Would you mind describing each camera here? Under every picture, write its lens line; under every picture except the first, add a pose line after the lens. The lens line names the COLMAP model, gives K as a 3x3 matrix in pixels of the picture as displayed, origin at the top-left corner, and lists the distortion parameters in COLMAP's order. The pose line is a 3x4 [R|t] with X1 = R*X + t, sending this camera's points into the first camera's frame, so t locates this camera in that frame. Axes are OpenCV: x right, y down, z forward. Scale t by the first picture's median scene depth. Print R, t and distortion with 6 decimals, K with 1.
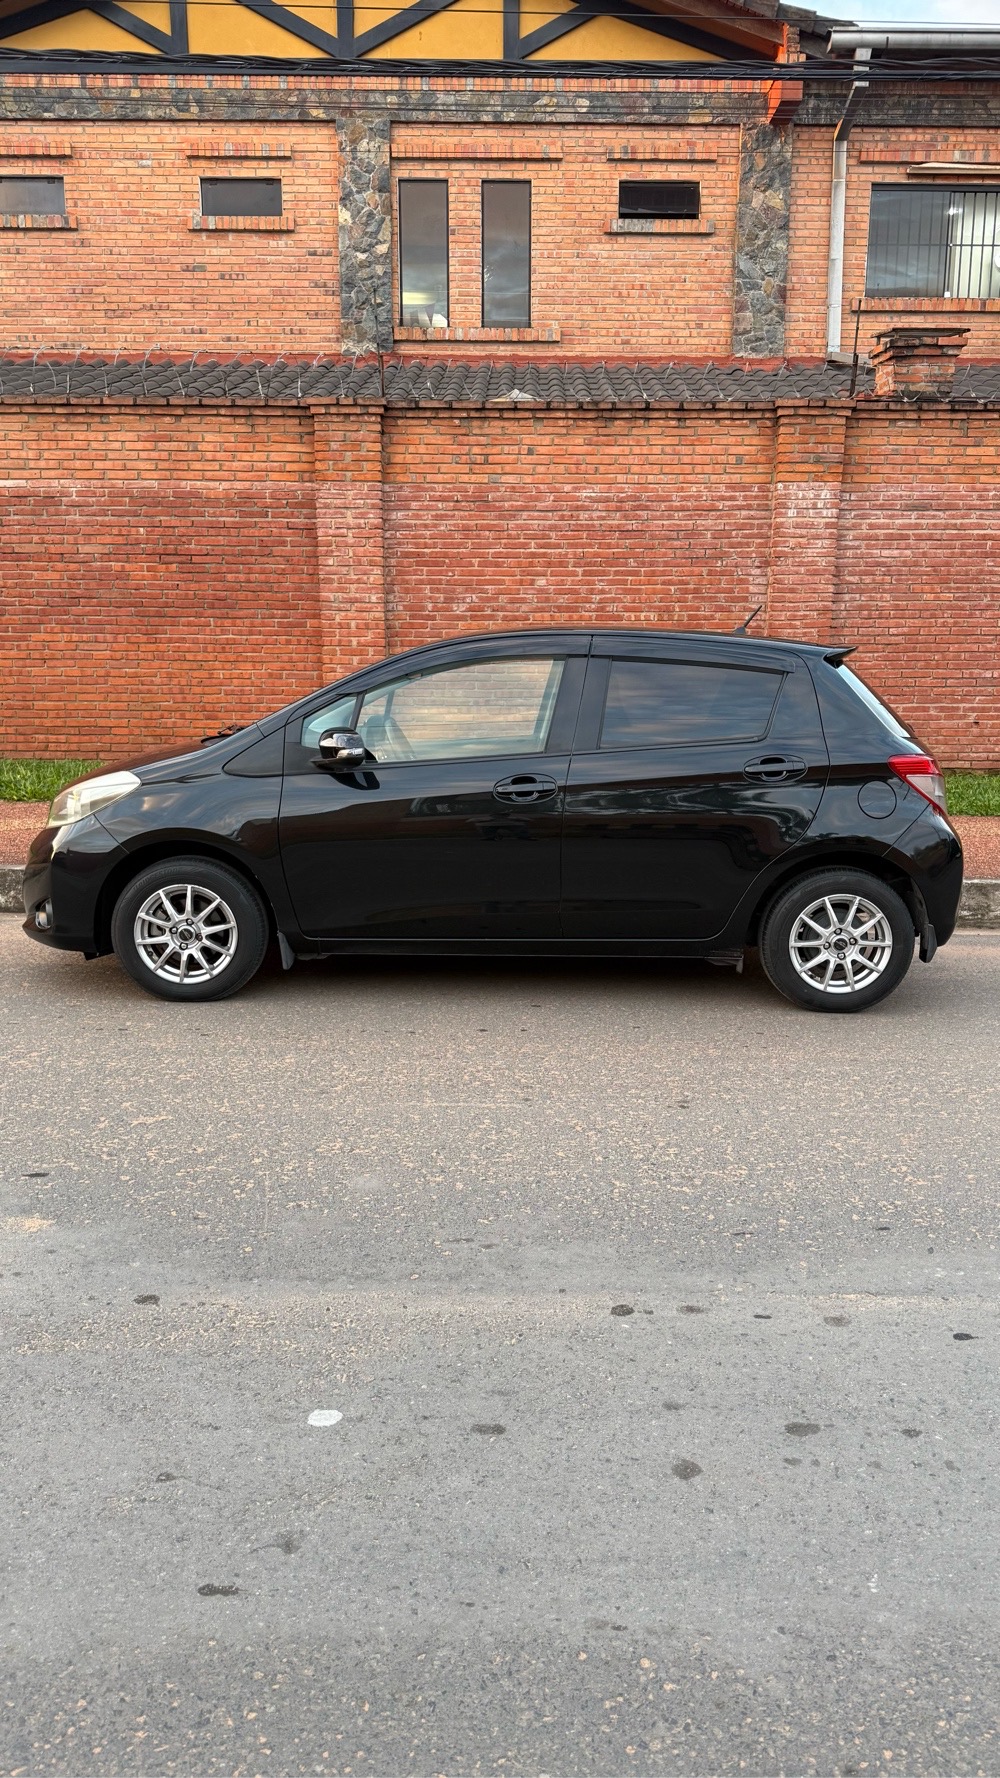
lens RADIAL K [[1294.2, 0, 502.3], [0, 1294.2, 901.5], [0, 0, 1]] dist [0.051328, -0.066835]
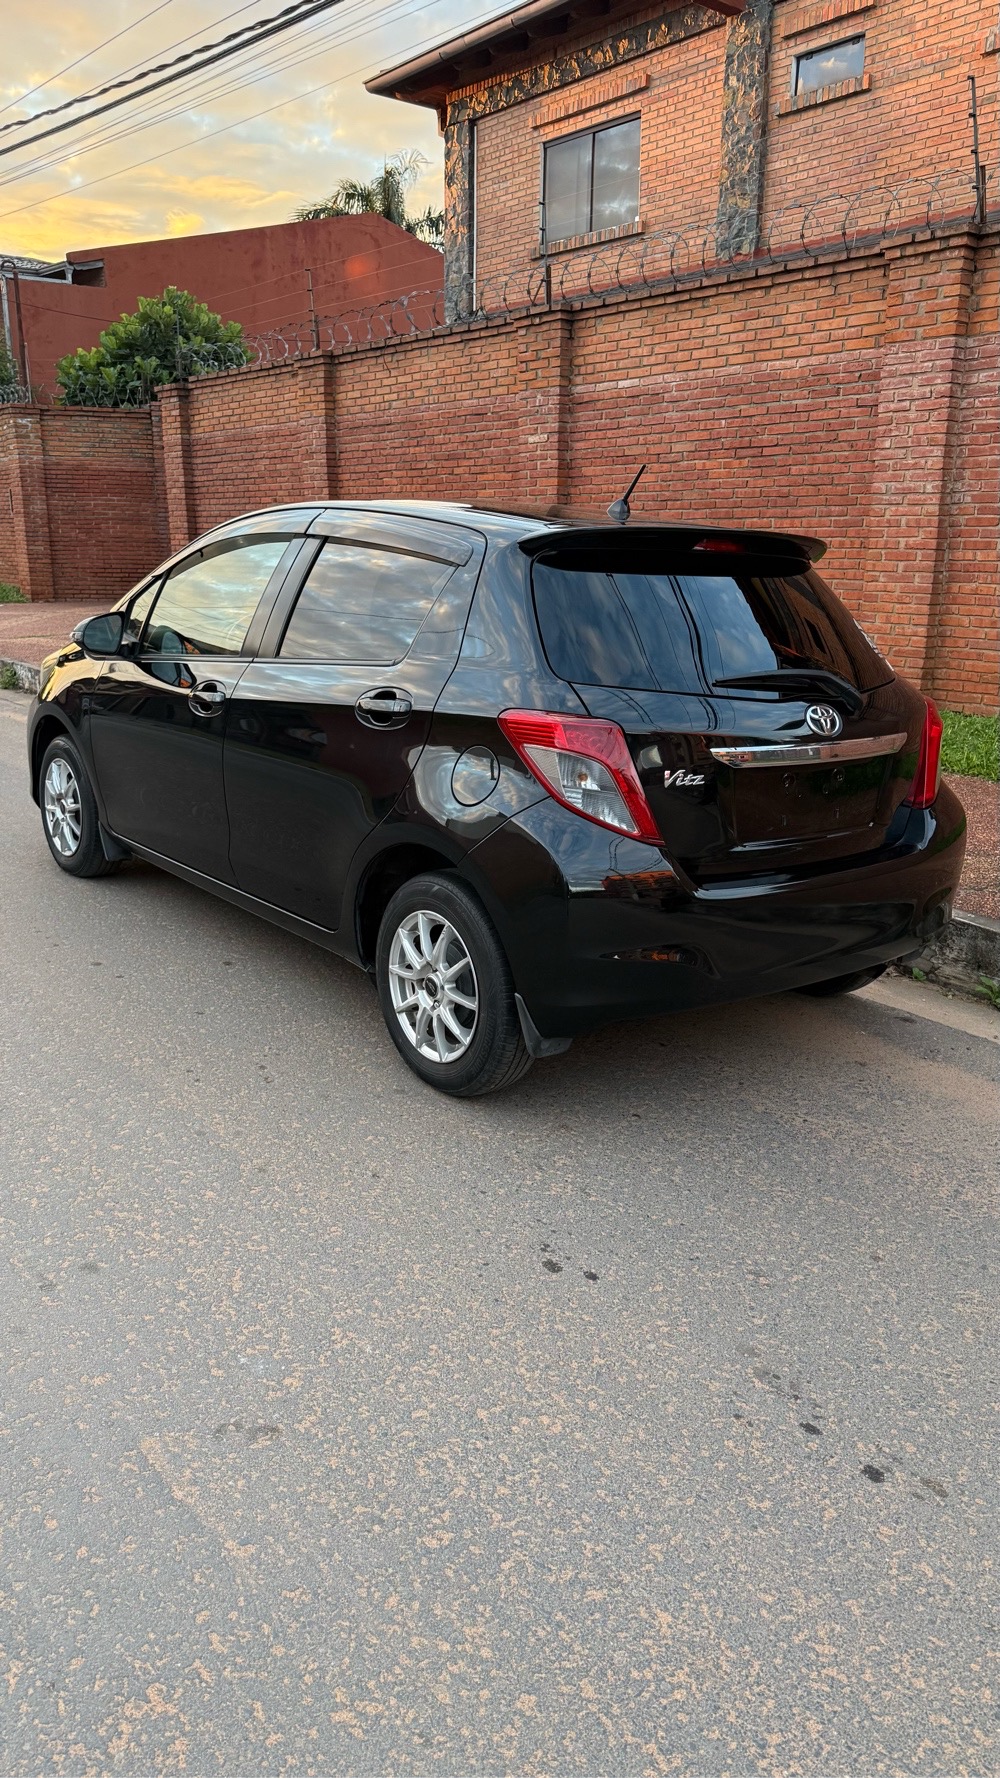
lens RADIAL K [[1347.8, 0, 500.0], [0, 1347.8, 889.0], [0, 0, 1]] dist [0.021732, -0.010596]
pose [[0.633379, 0.190490, -0.750029, 0.390490], [-0.166708, 0.980059, 0.108132, -0.041036], [0.755671, 0.056547, 0.652505, 0.280055]]
